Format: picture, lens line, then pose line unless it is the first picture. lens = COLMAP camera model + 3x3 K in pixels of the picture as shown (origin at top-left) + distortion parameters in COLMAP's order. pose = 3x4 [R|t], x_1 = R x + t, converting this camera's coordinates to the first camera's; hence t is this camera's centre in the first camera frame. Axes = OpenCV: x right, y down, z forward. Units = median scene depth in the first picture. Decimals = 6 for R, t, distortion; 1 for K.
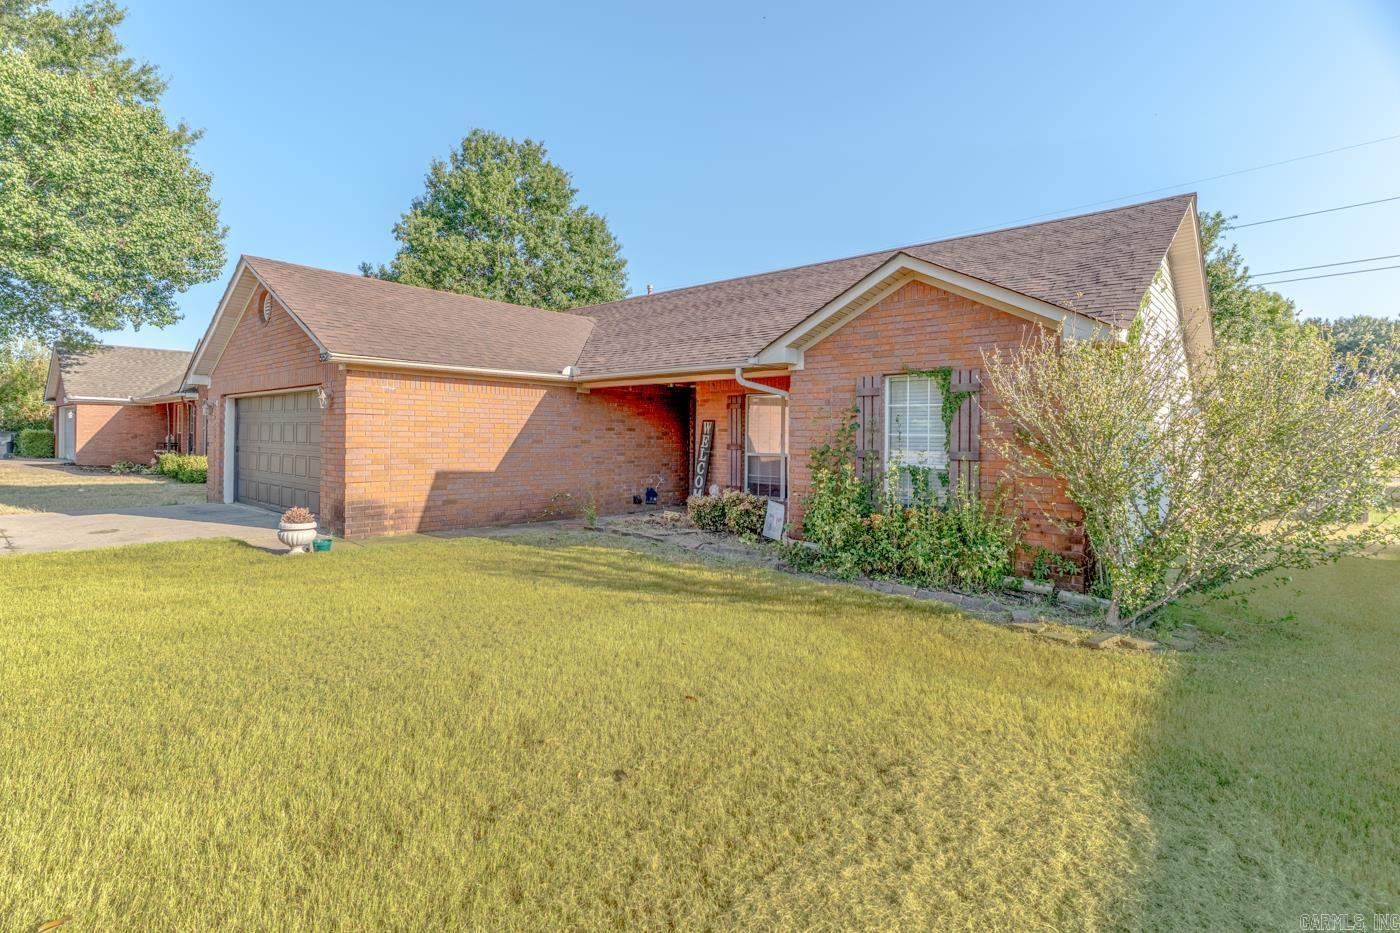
lens RADIAL K [[680.4, 0, 700.0], [0, 680.4, 466.5], [0, 0, 1]] dist [0.025119, -0.011192]
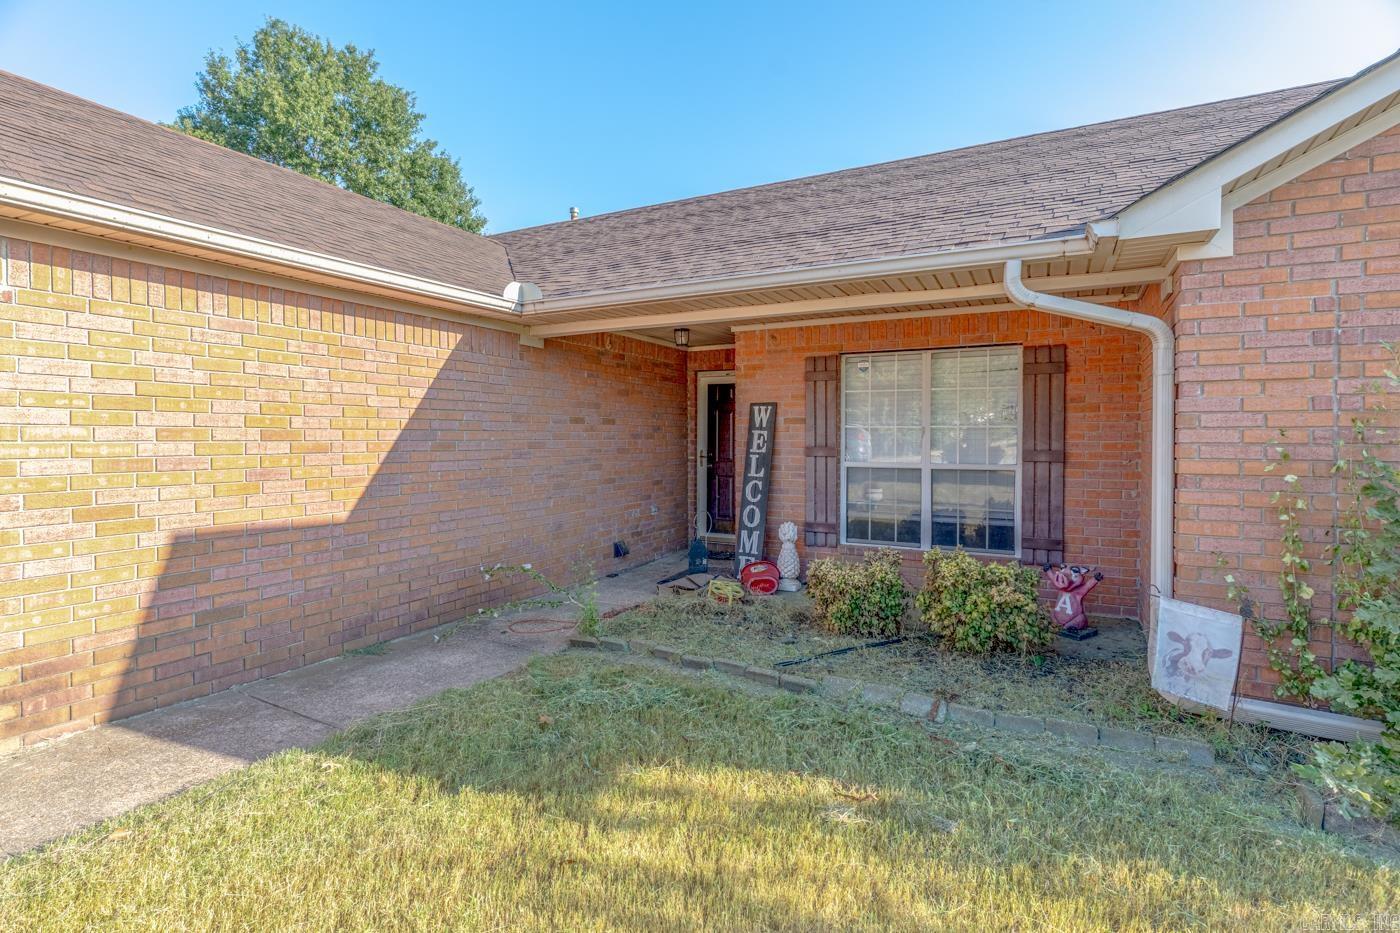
lens RADIAL K [[680.4, 0, 700.0], [0, 680.4, 466.5], [0, 0, 1]] dist [0.025119, -0.011192]
pose [[0.973791, -0.019306, 0.226623, -0.163170], [0.018499, 0.999813, 0.005686, -0.021277], [-0.226690, -0.001344, 0.973966, 0.480728]]
